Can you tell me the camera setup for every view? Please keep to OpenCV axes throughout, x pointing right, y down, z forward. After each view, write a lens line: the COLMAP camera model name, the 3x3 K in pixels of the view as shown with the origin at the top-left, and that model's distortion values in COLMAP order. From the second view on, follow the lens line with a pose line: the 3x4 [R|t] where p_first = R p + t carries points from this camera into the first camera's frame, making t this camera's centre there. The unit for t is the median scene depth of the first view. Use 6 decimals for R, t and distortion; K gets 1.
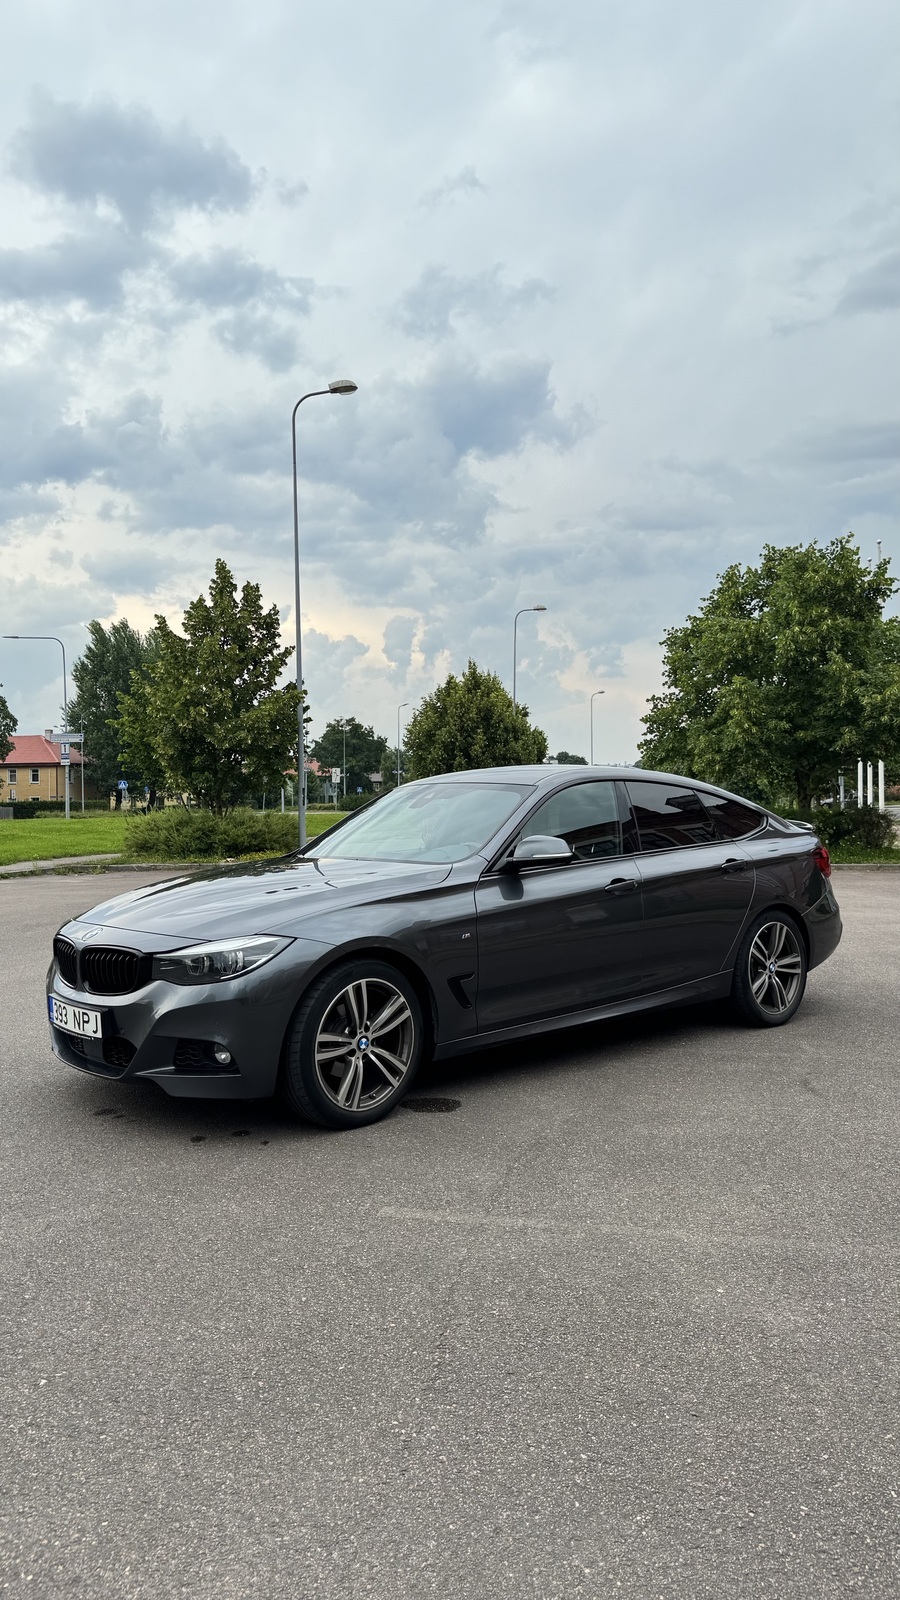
lens RADIAL K [[1115.4, 0, 450.0], [0, 1115.4, 800.0], [0, 0, 1]] dist [0.145688, -0.227470]
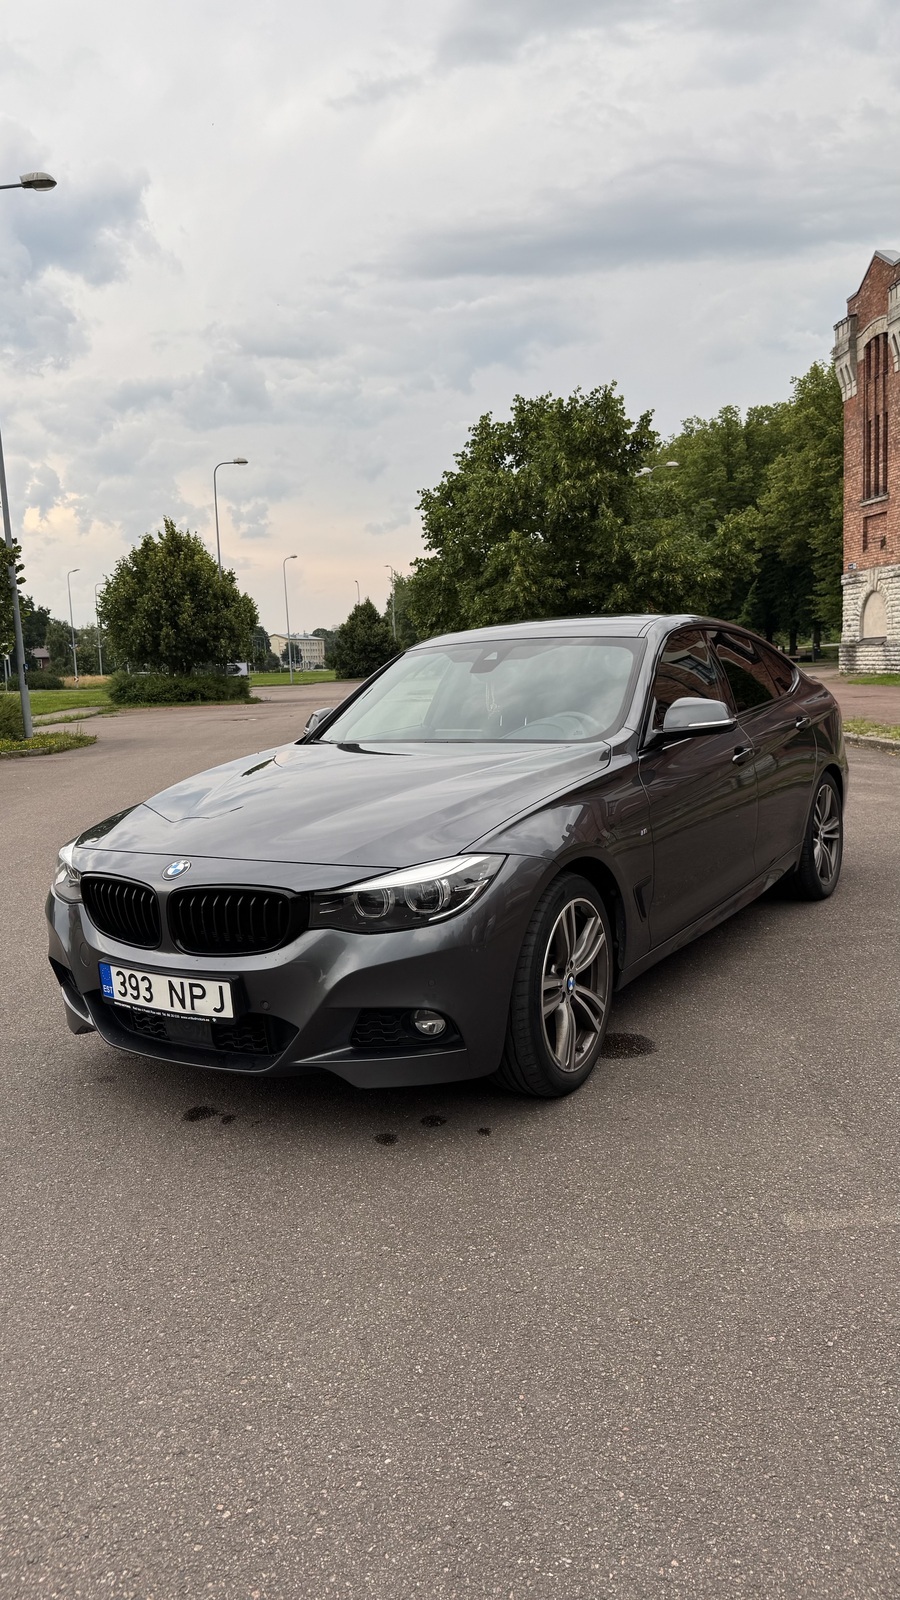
lens RADIAL K [[1115.4, 0, 450.0], [0, 1115.4, 800.0], [0, 0, 1]] dist [0.145688, -0.227470]
pose [[0.957451, -0.069520, 0.280099, -0.084645], [0.036892, 0.992073, 0.120121, 0.000170], [-0.286230, -0.104677, 0.952426, 0.074960]]
